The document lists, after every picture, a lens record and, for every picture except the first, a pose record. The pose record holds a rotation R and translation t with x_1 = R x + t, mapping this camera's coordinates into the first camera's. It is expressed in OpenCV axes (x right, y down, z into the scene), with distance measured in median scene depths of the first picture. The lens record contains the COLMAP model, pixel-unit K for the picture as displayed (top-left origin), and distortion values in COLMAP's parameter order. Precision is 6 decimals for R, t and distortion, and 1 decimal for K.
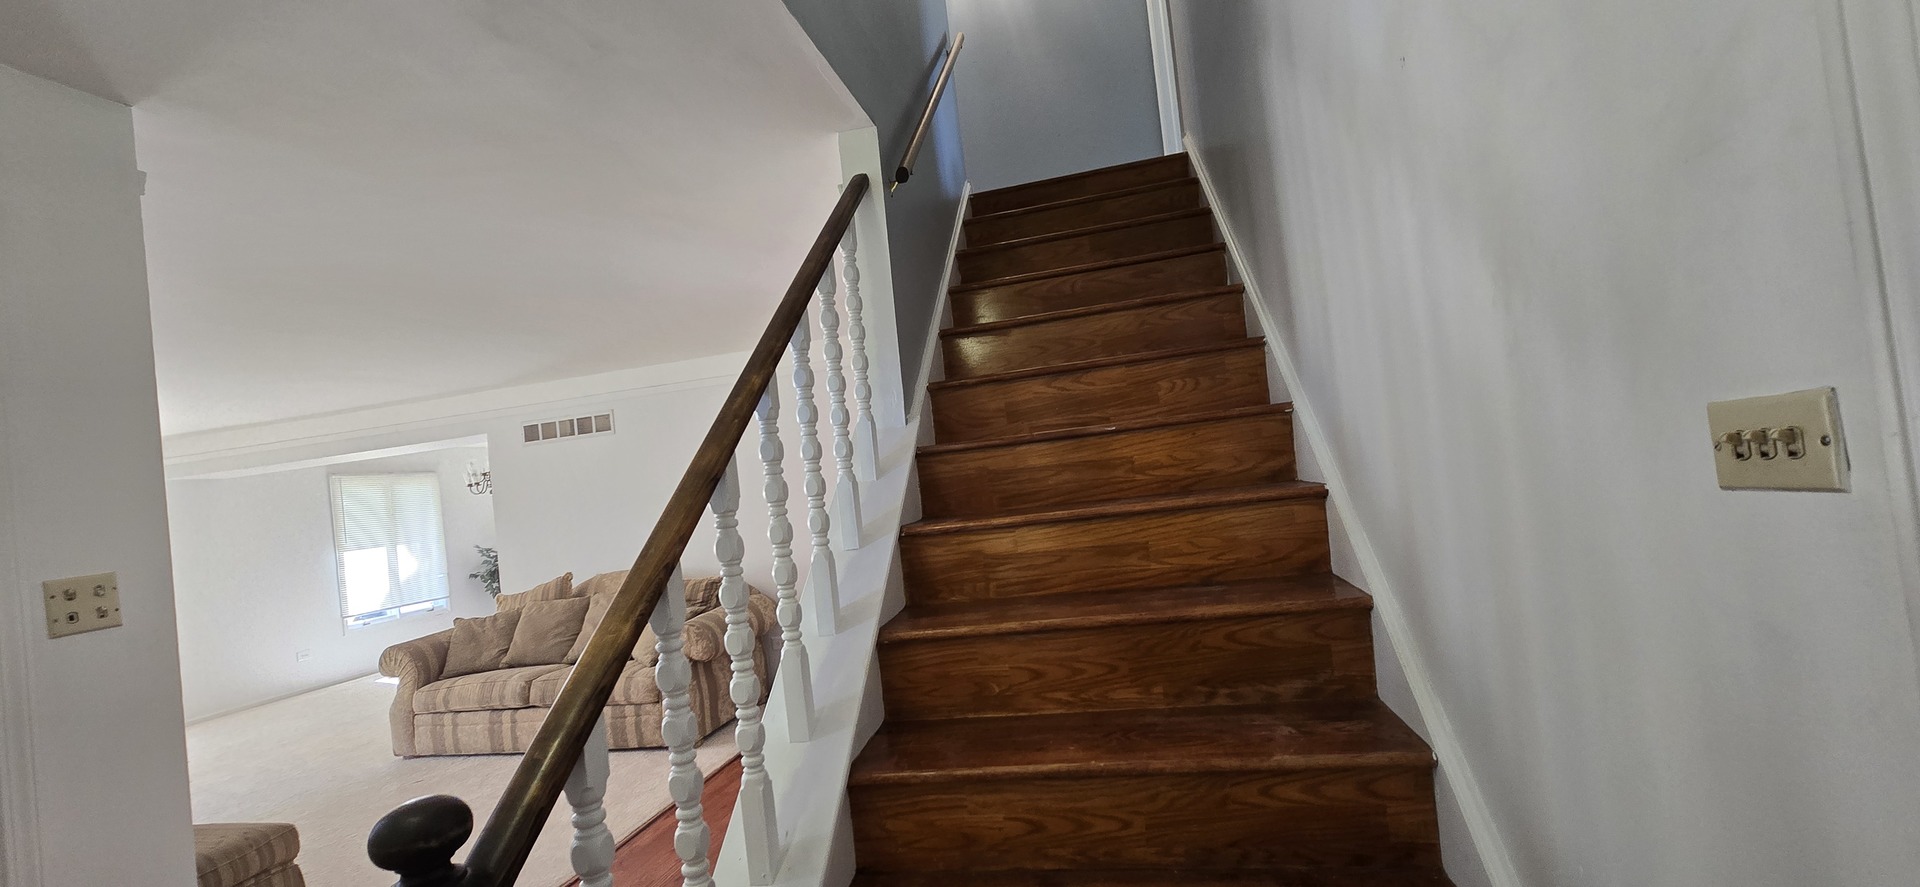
lens RADIAL K [[778.2, 0, 957.6], [0, 778.2, 442.5], [0, 0, 1]] dist [0.001092, 0.000067]
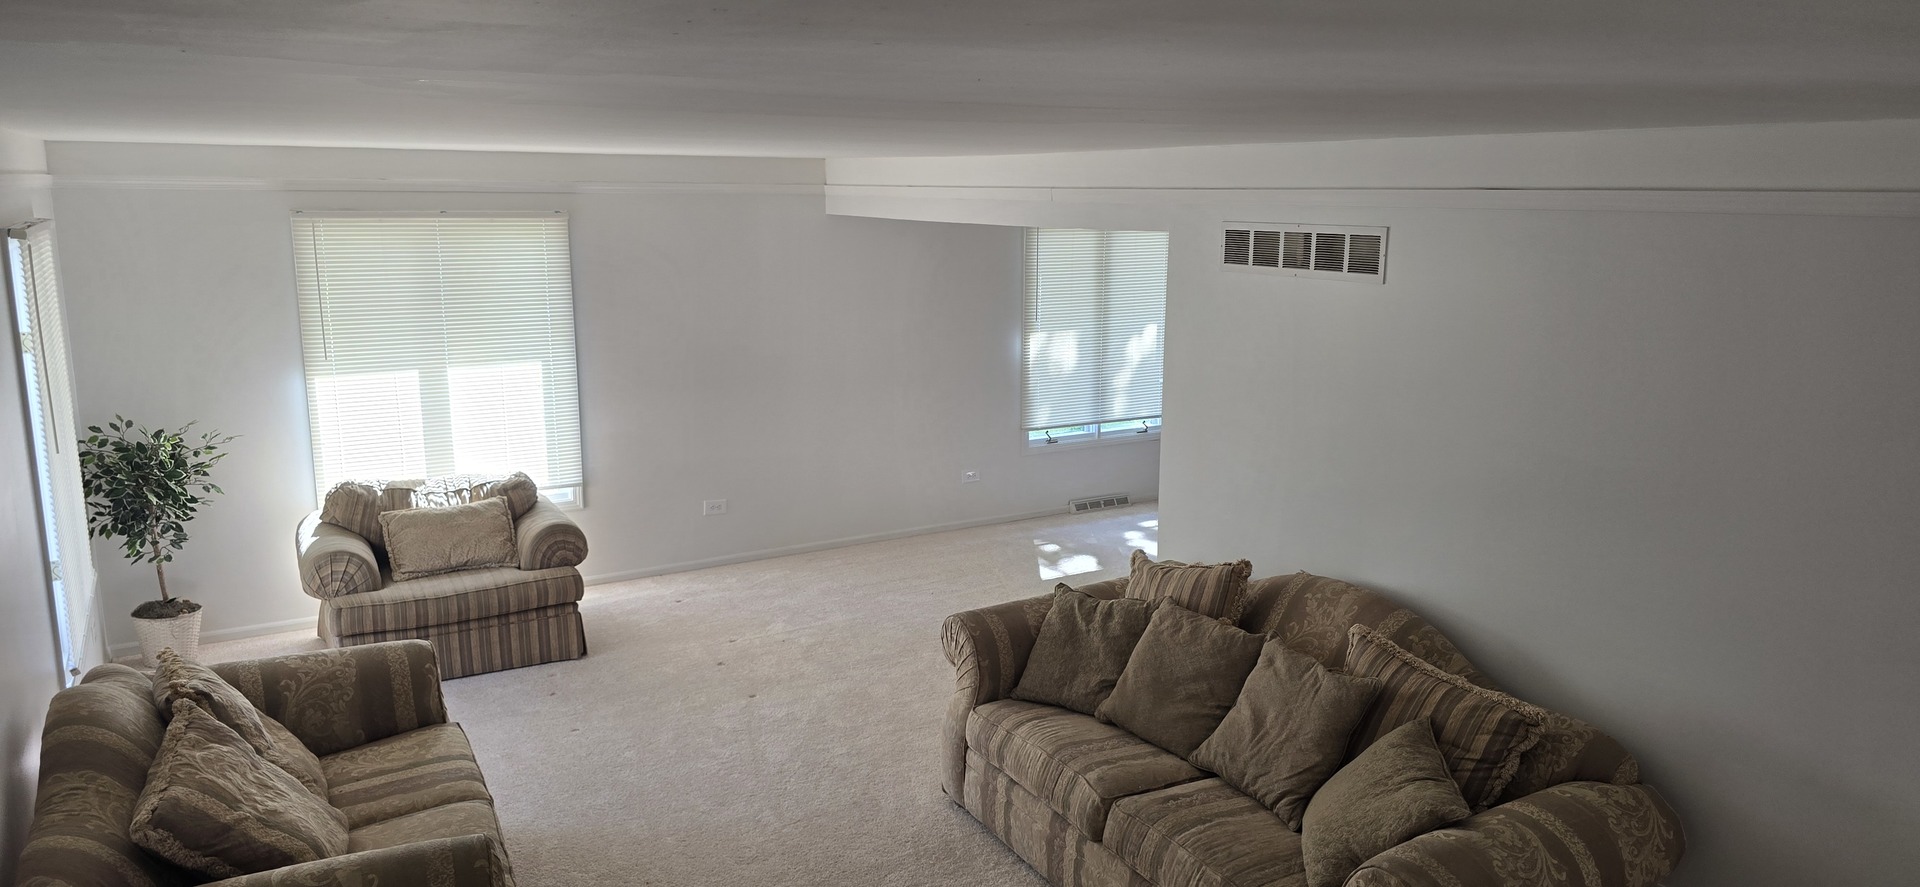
lens RADIAL K [[1284.8, 0, 961.7], [0, 1284.8, 443.2], [0, 0, 1]] dist [0.006436, 0.000341]
pose [[0.682239, 0.244243, -0.689126, -0.085027], [-0.064271, 0.958937, 0.276242, -0.122853], [0.728299, -0.144172, 0.669922, 0.355076]]
